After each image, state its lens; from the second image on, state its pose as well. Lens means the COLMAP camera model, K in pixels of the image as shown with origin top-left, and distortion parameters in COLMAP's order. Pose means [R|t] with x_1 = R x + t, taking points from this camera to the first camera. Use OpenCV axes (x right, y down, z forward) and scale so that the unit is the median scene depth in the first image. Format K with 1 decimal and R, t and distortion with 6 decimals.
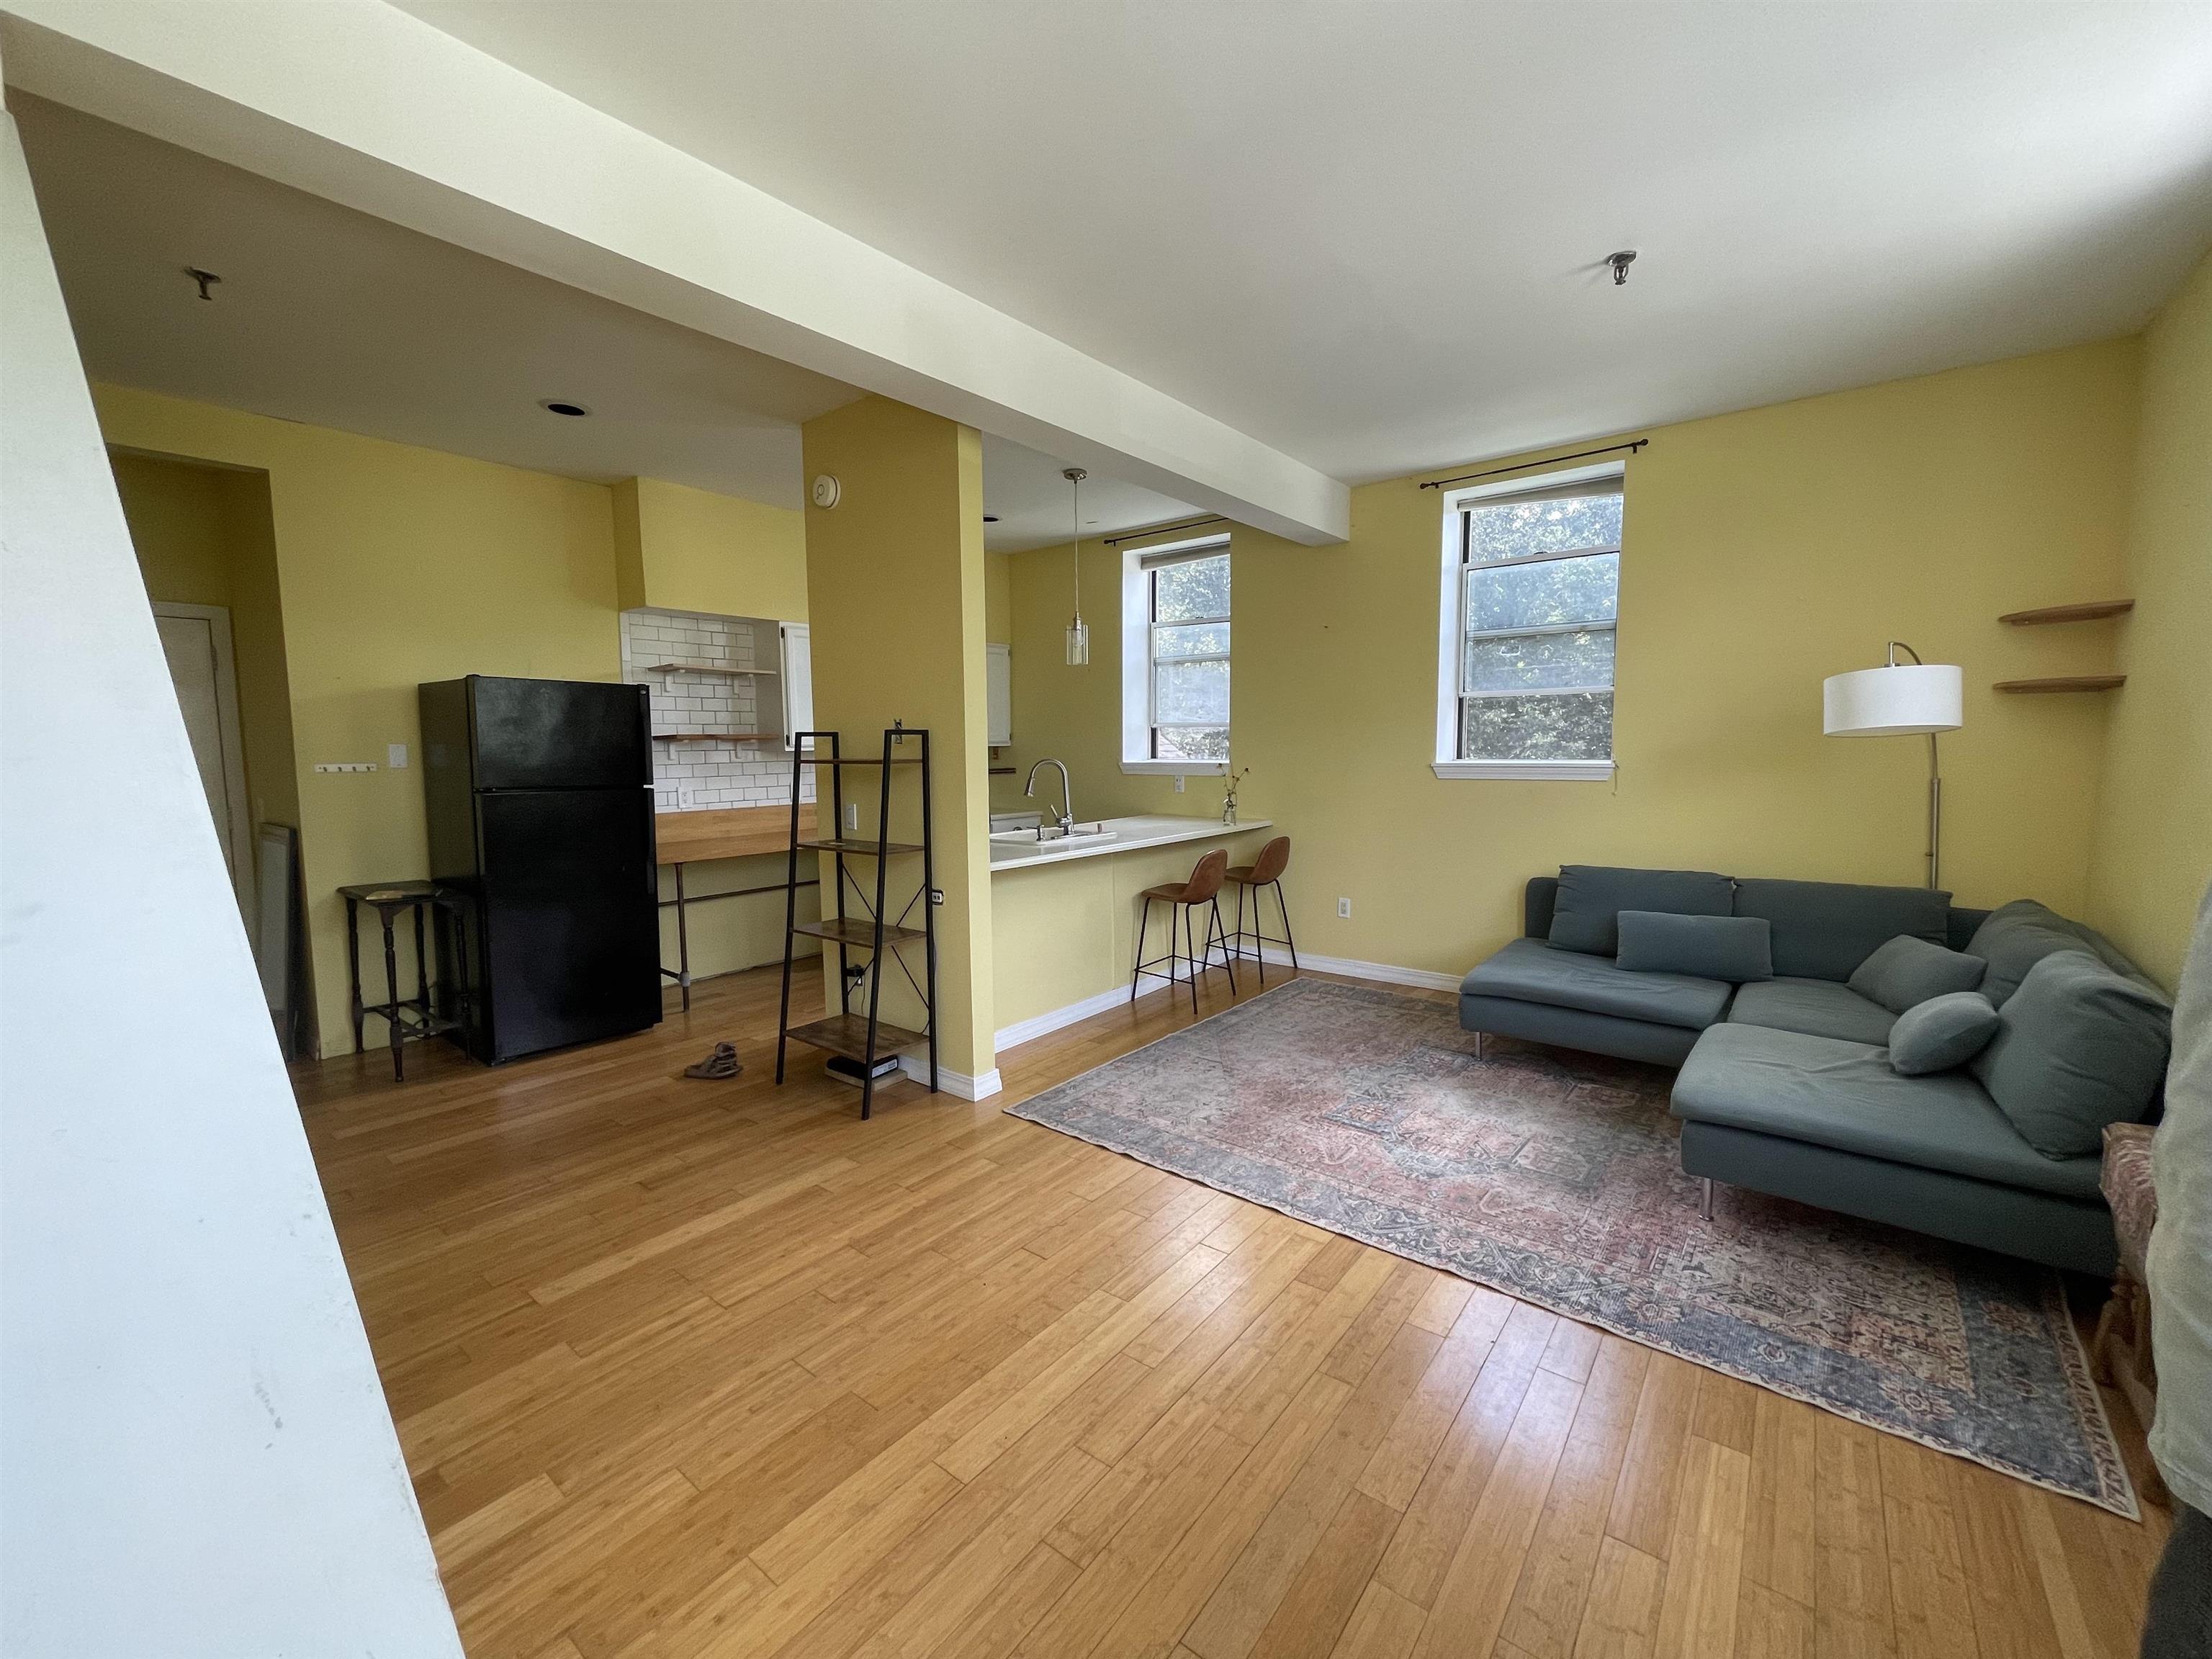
lens RADIAL K [[896.3, 0, 1110.8], [0, 896.3, 825.1], [0, 0, 1]] dist [-0.004901, 0.000255]
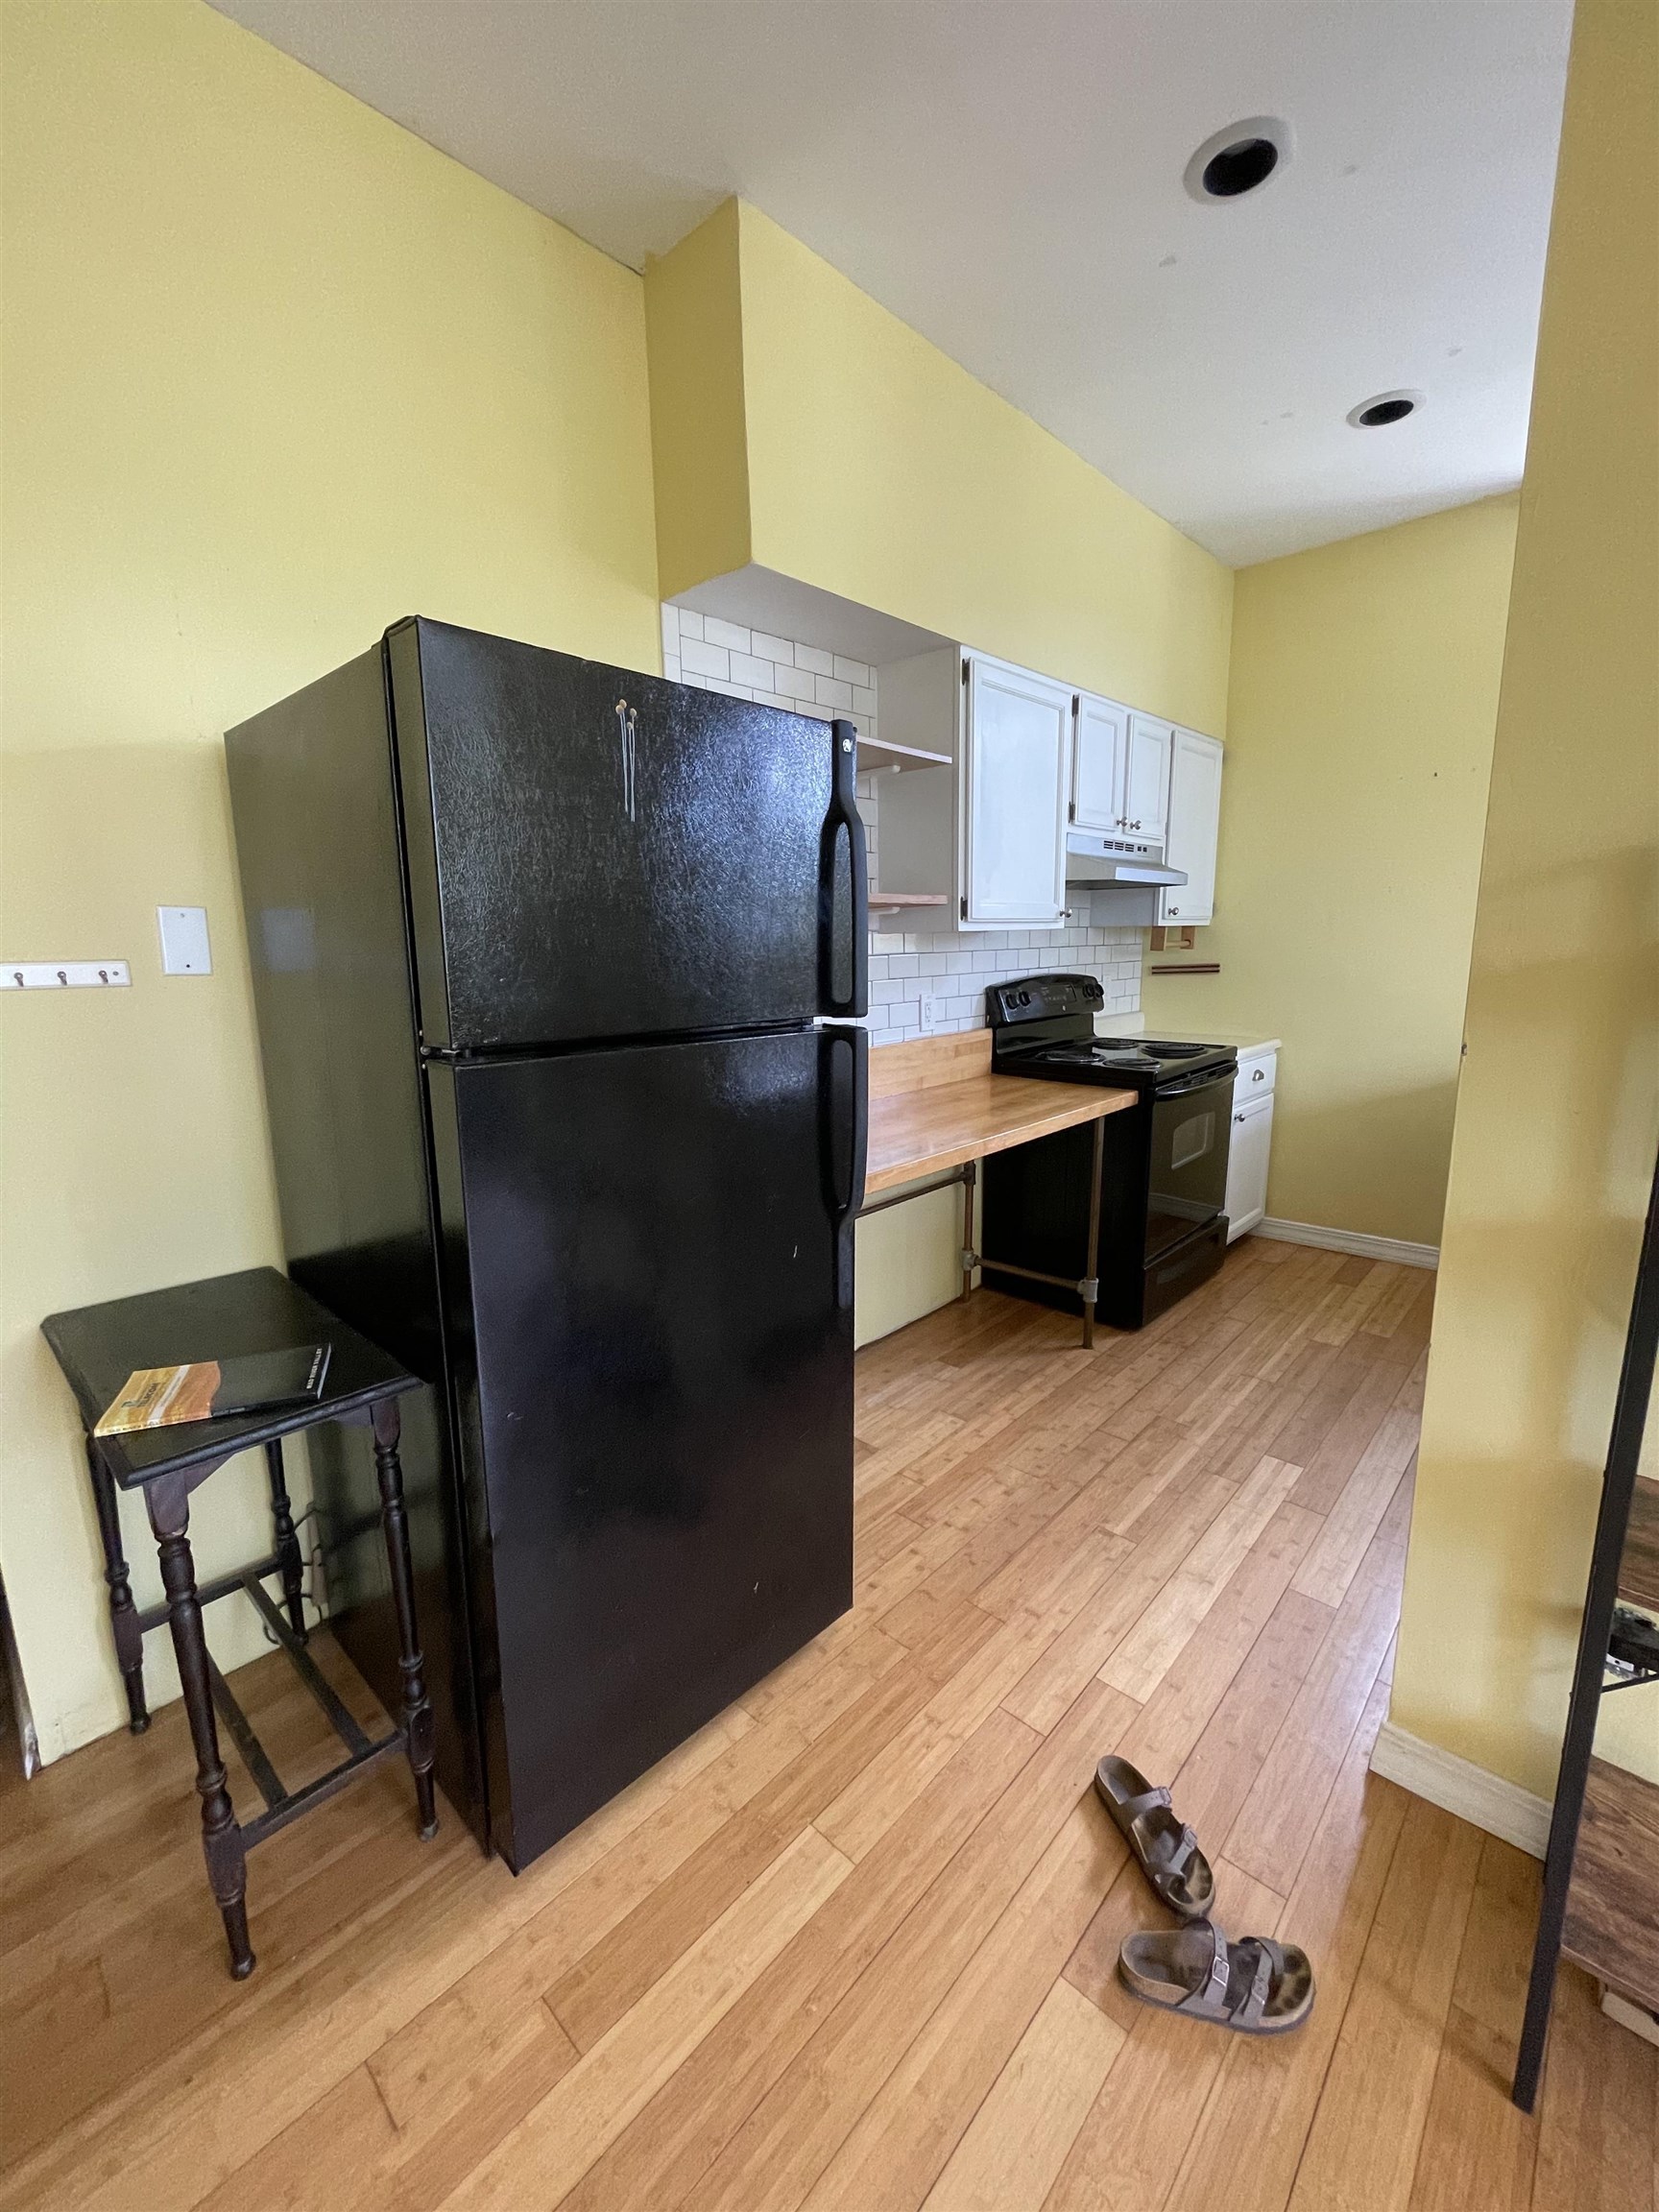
lens RADIAL K [[896.3, 0, 832.2], [0, 896.3, 1103.0], [0, 0, 1]] dist [-0.004901, 0.000255]
pose [[0.996754, 0.007724, -0.080140, -0.632187], [-0.000264, 0.995695, 0.092686, -0.056894], [0.080511, -0.092364, 0.992465, 0.818797]]
